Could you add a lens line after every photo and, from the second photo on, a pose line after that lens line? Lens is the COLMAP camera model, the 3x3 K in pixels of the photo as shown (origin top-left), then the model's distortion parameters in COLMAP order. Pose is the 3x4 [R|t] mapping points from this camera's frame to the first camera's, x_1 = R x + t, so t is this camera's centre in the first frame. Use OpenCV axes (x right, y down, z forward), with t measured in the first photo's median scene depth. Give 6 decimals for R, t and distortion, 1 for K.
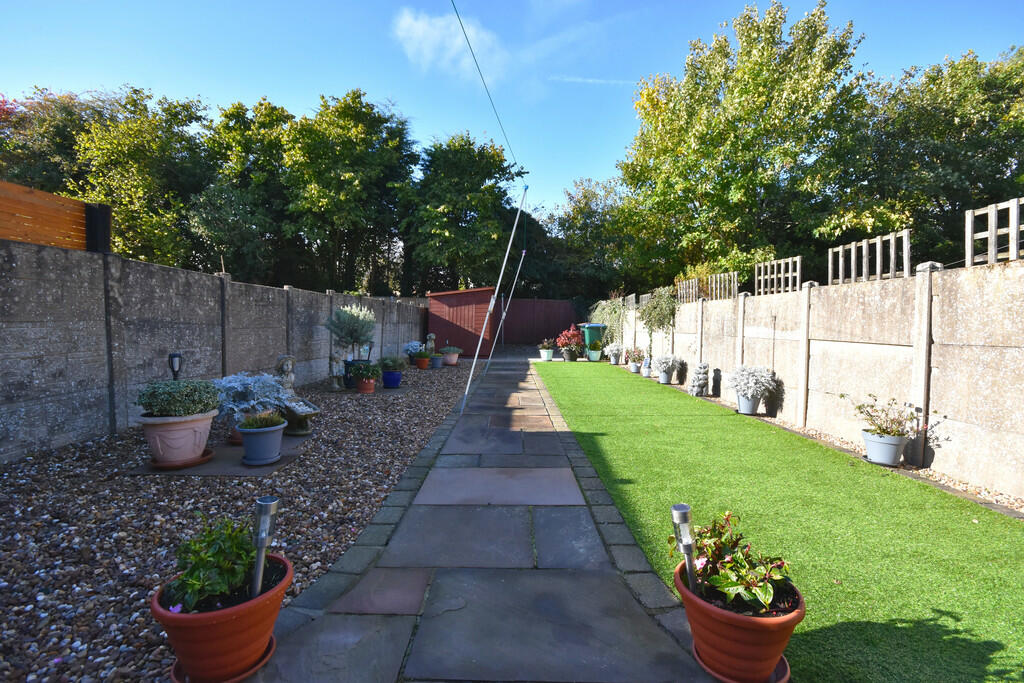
lens RADIAL K [[462.6, 0, 508.2], [0, 462.6, 343.7], [0, 0, 1]] dist [0.000189, -0.013254]
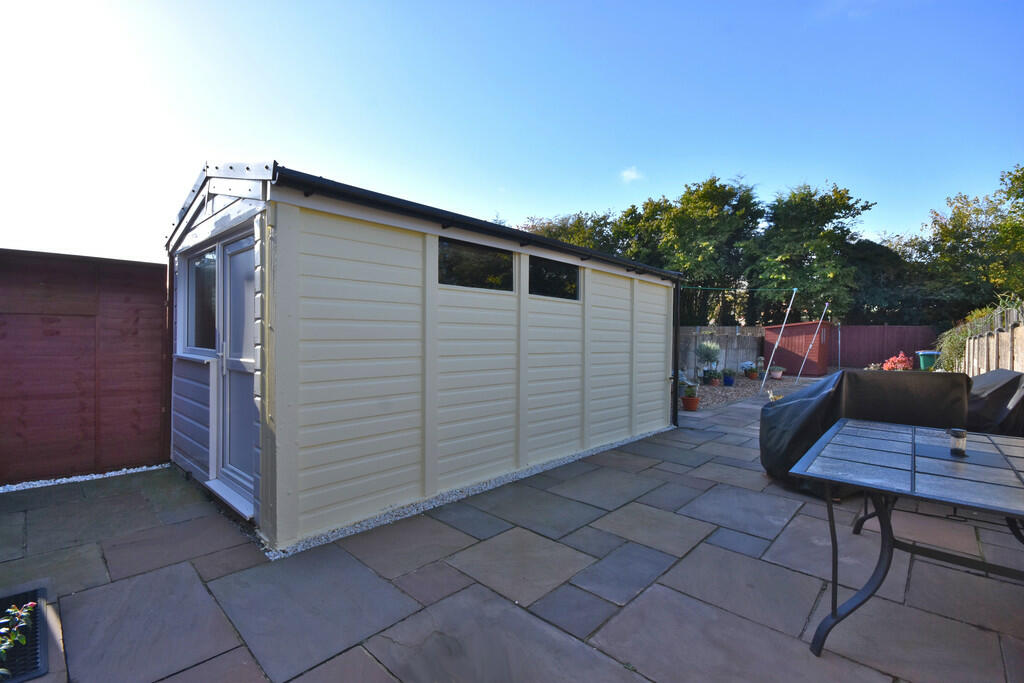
lens RADIAL K [[462.6, 0, 508.2], [0, 462.6, 343.7], [0, 0, 1]] dist [0.000189, -0.013254]
pose [[0.751503, 0.010624, -0.659644, 0.135146], [-0.035392, 0.999080, -0.024230, 0.000818], [0.658780, 0.041555, 0.751187, -0.435332]]
